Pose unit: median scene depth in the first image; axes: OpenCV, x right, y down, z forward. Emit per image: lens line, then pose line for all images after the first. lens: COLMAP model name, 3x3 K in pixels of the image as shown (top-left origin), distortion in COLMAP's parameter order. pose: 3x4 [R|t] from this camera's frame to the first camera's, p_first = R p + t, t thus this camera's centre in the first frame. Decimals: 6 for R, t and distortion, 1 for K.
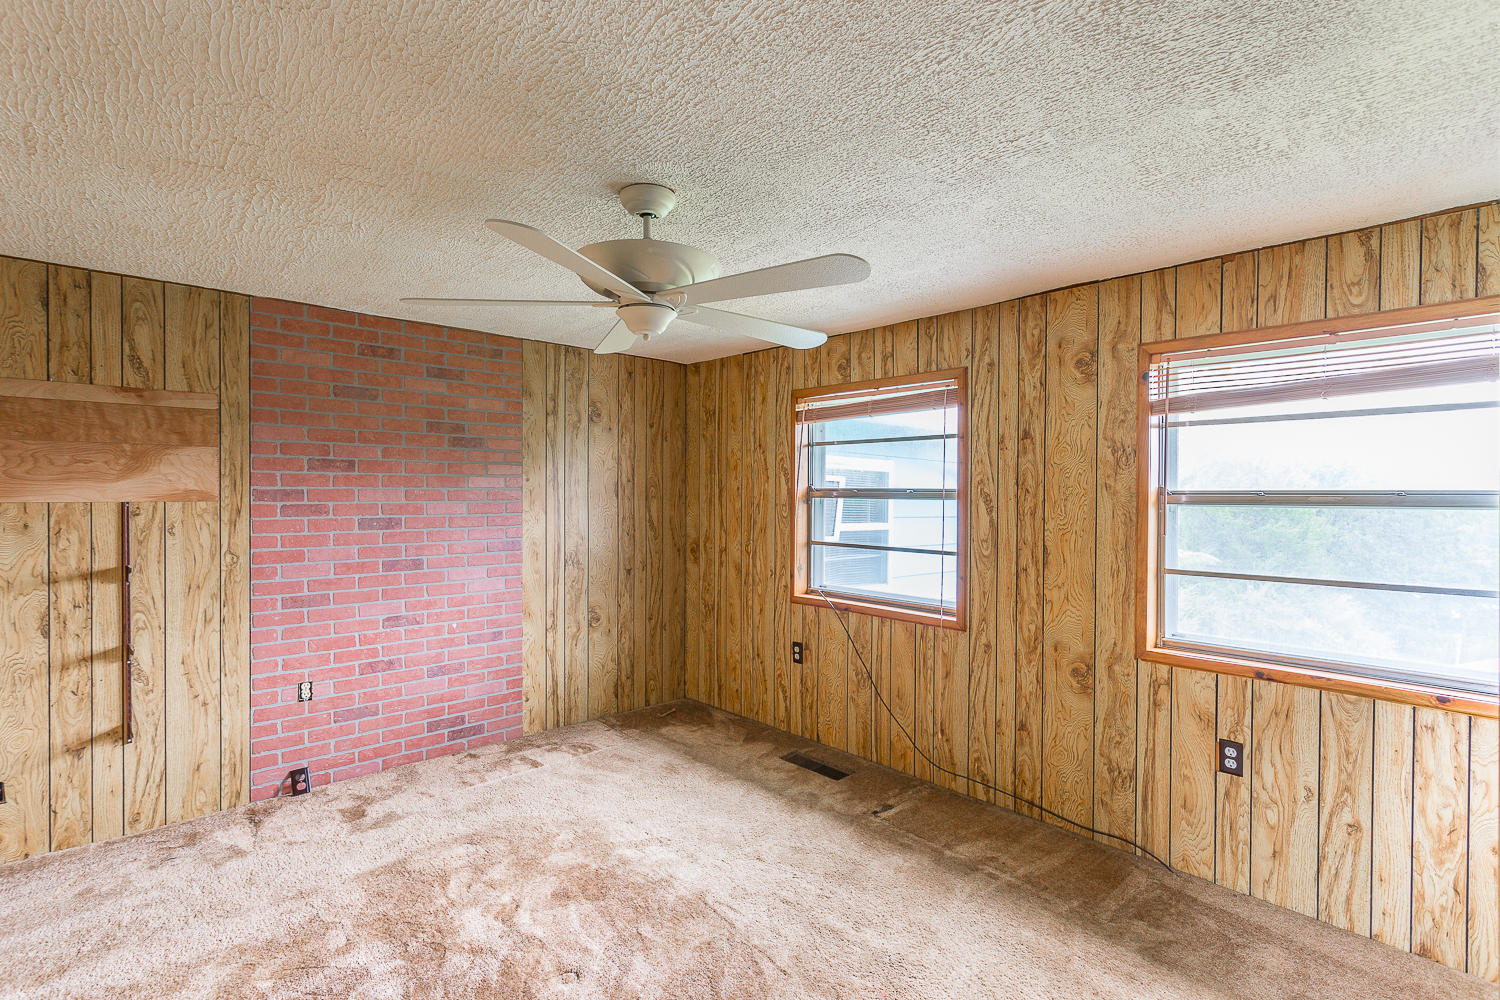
lens RADIAL K [[721.5, 0, 750.1], [0, 721.5, 489.2], [0, 0, 1]] dist [0.001793, 0.002131]
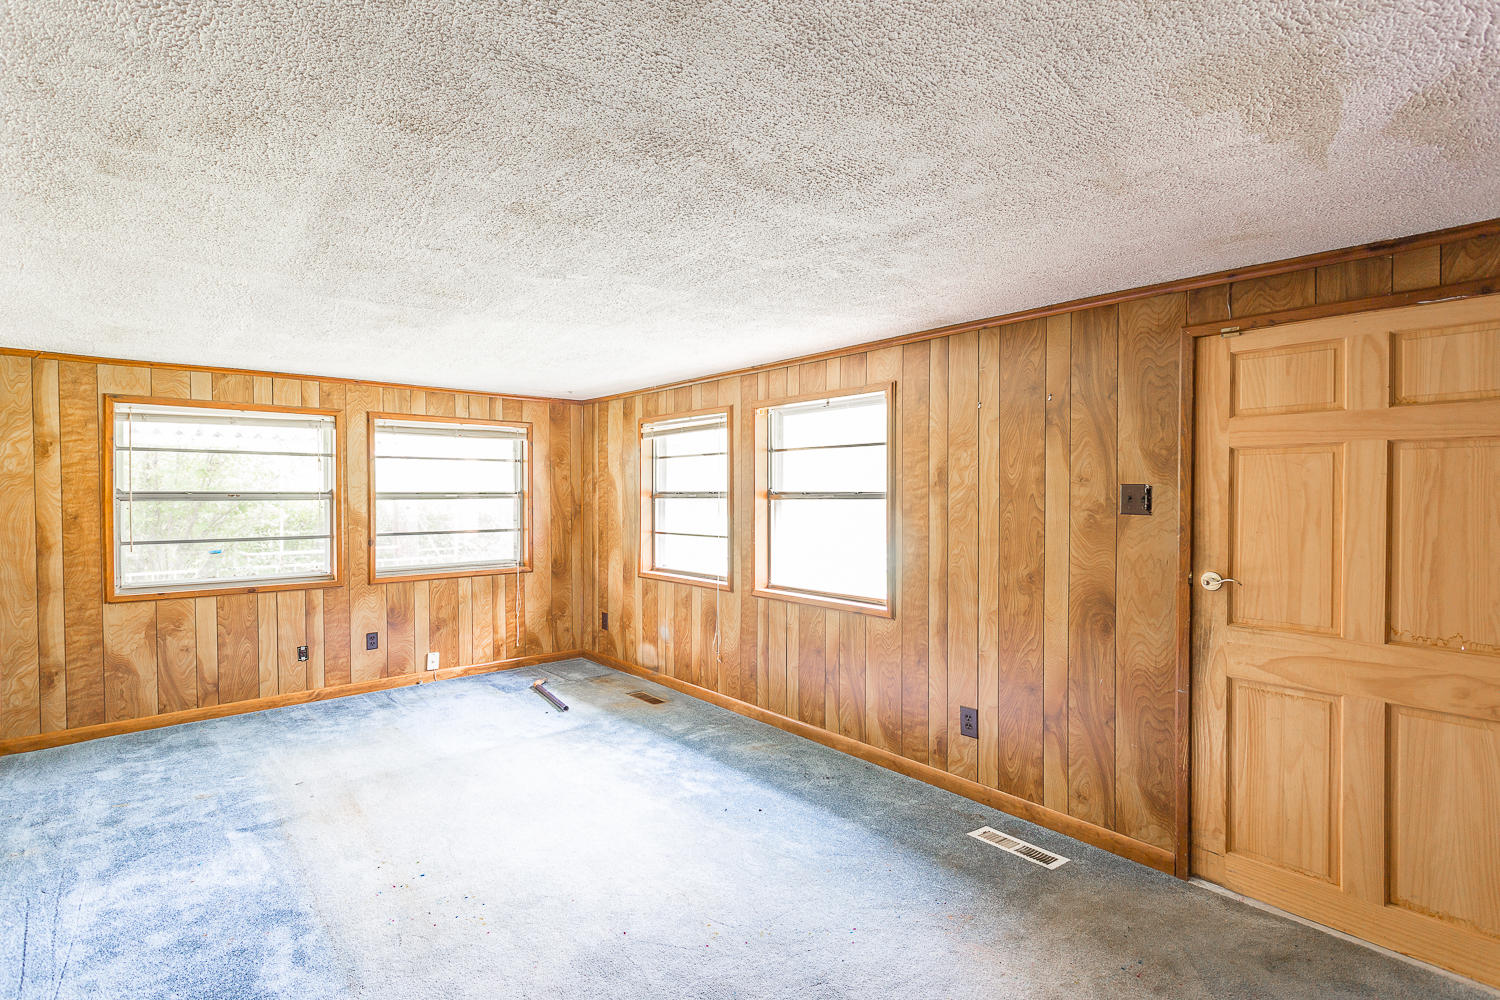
lens RADIAL K [[721.5, 0, 752.9], [0, 721.5, 494.8], [0, 0, 1]] dist [0.001793, 0.002131]
pose [[0.999731, -0.000141, -0.023208, 1.423542], [0.000208, 0.999996, 0.002898, 0.009599], [0.023208, -0.002902, 0.999726, -1.531199]]
